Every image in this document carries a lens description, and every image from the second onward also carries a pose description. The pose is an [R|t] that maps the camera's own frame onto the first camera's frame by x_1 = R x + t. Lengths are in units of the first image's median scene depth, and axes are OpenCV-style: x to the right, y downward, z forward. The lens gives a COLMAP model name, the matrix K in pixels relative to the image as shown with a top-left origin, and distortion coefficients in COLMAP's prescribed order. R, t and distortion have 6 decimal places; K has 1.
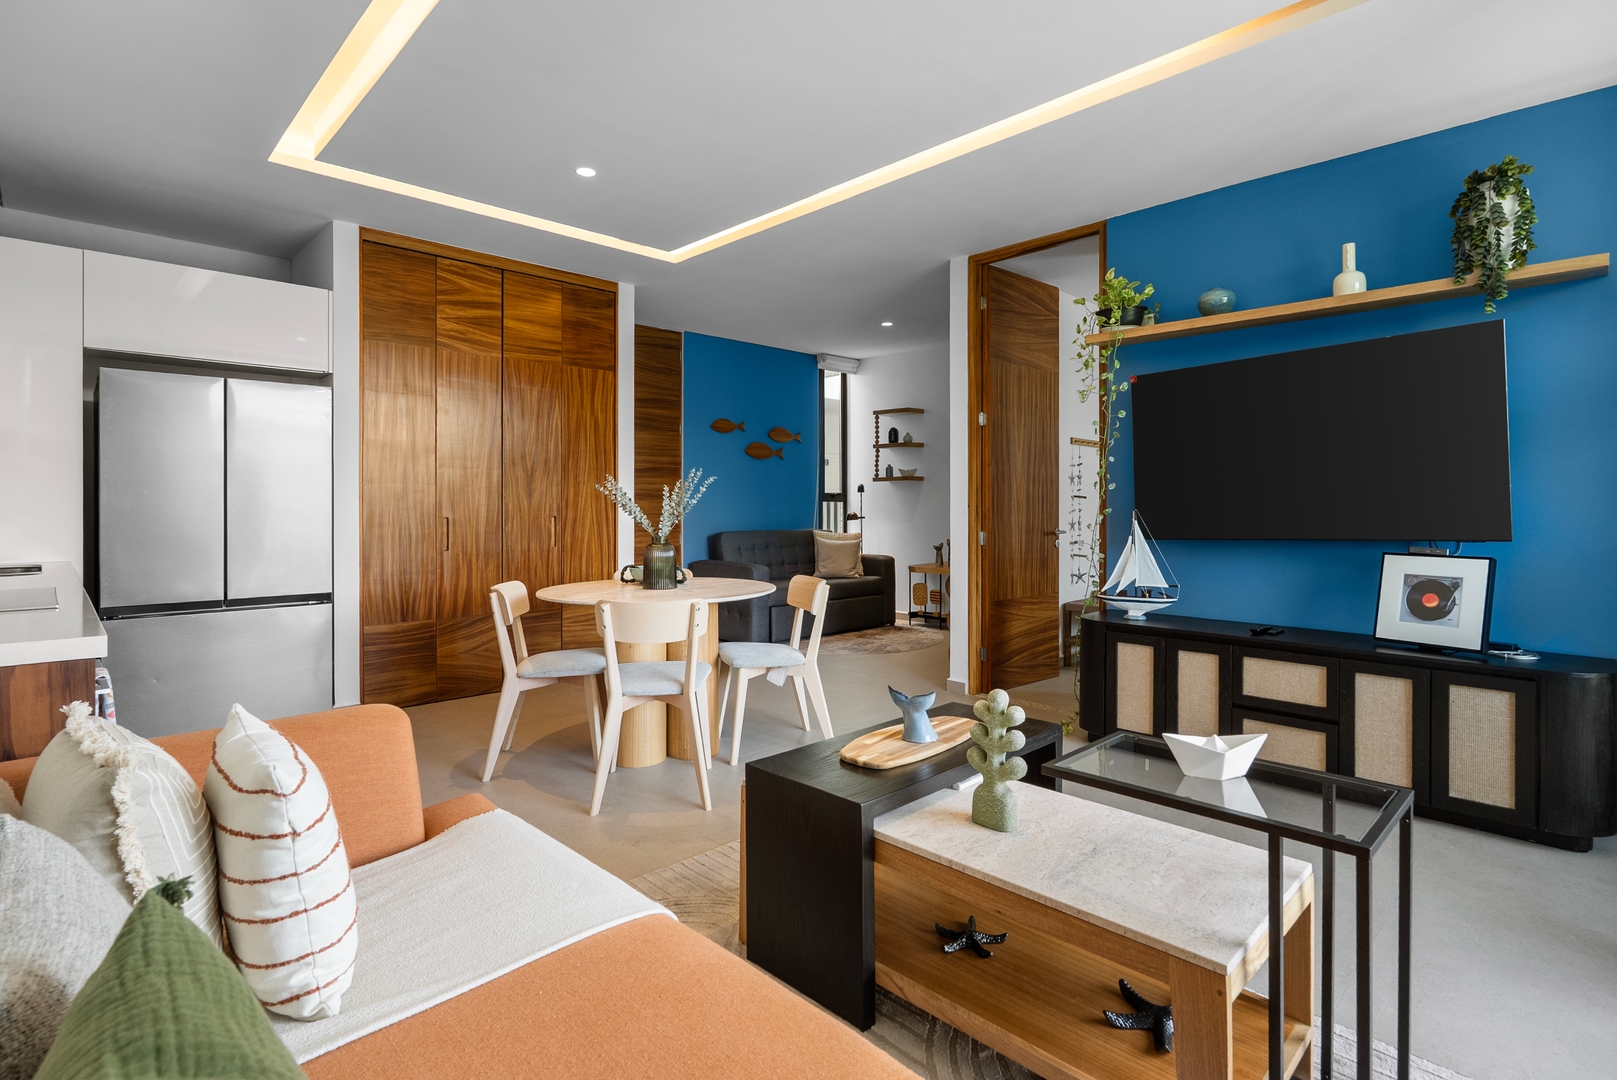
lens RADIAL K [[801.5, 0, 814.2], [0, 801.5, 504.6], [0, 0, 1]] dist [-0.003418, 0.000031]
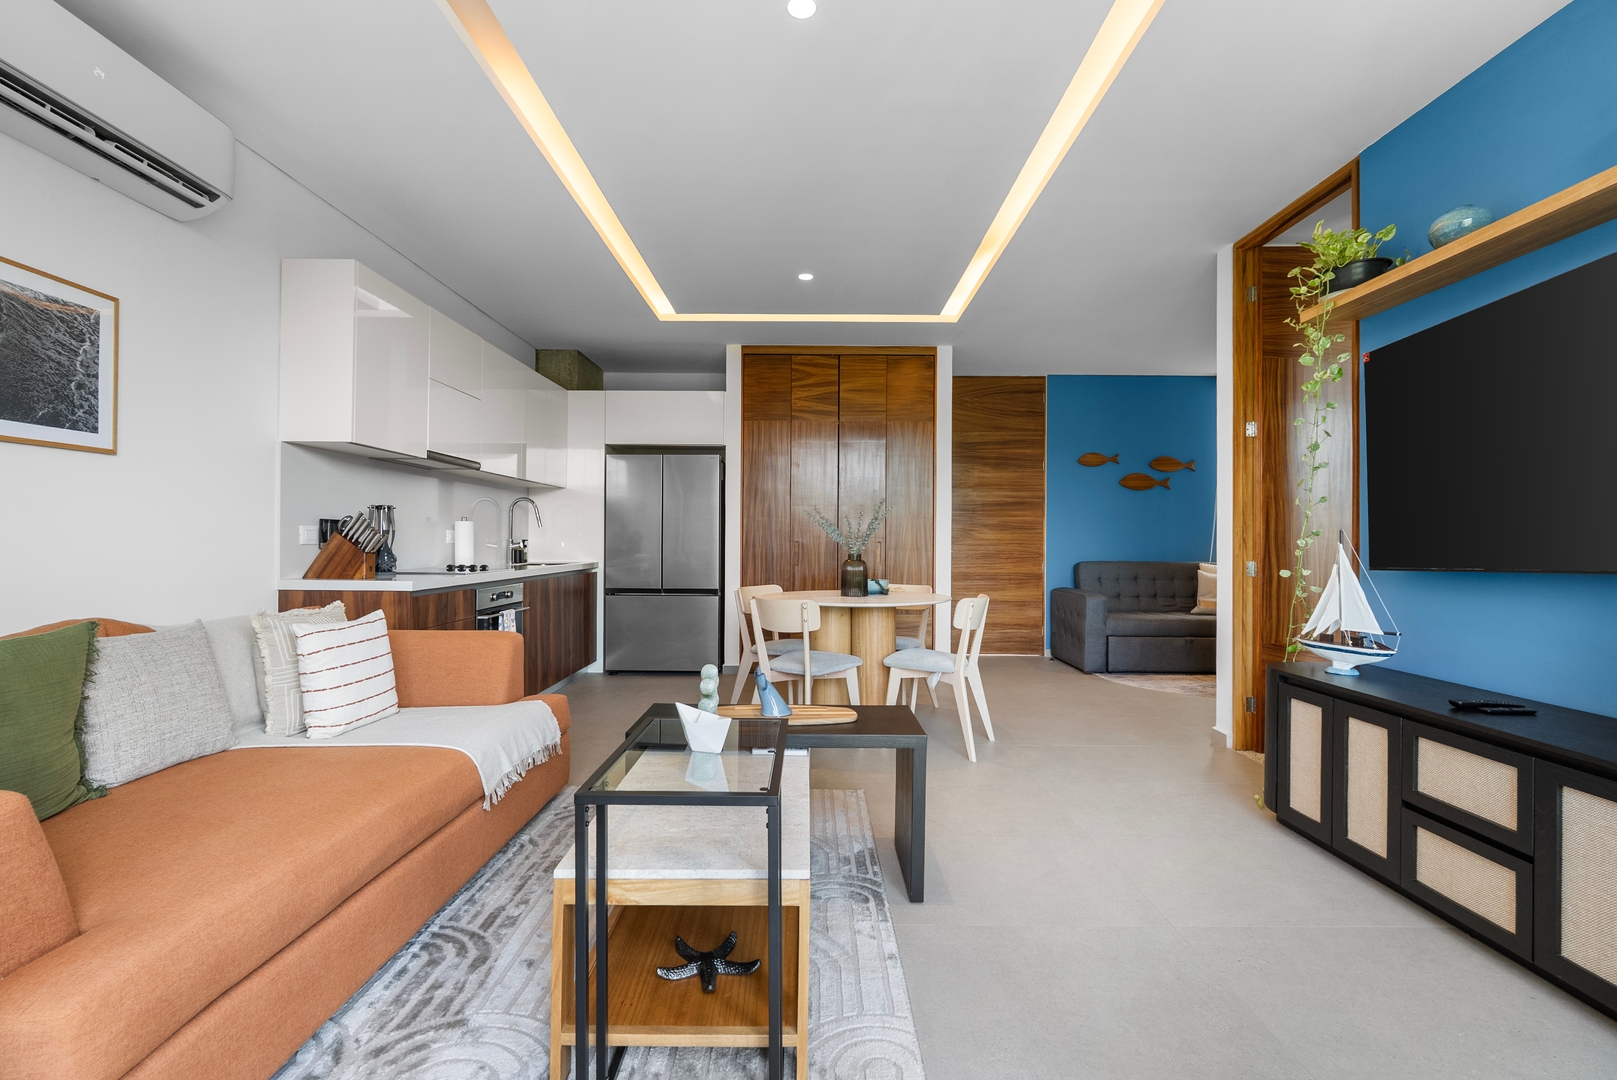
lens RADIAL K [[714.5, 0, 804.0], [0, 714.5, 539.8], [0, 0, 1]] dist [-0.002609, 0.000288]
pose [[0.709798, 0.002461, -0.704401, 0.405851], [-0.007175, 0.999967, -0.003736, 0.017067], [0.704369, 0.007706, 0.709792, 0.123468]]
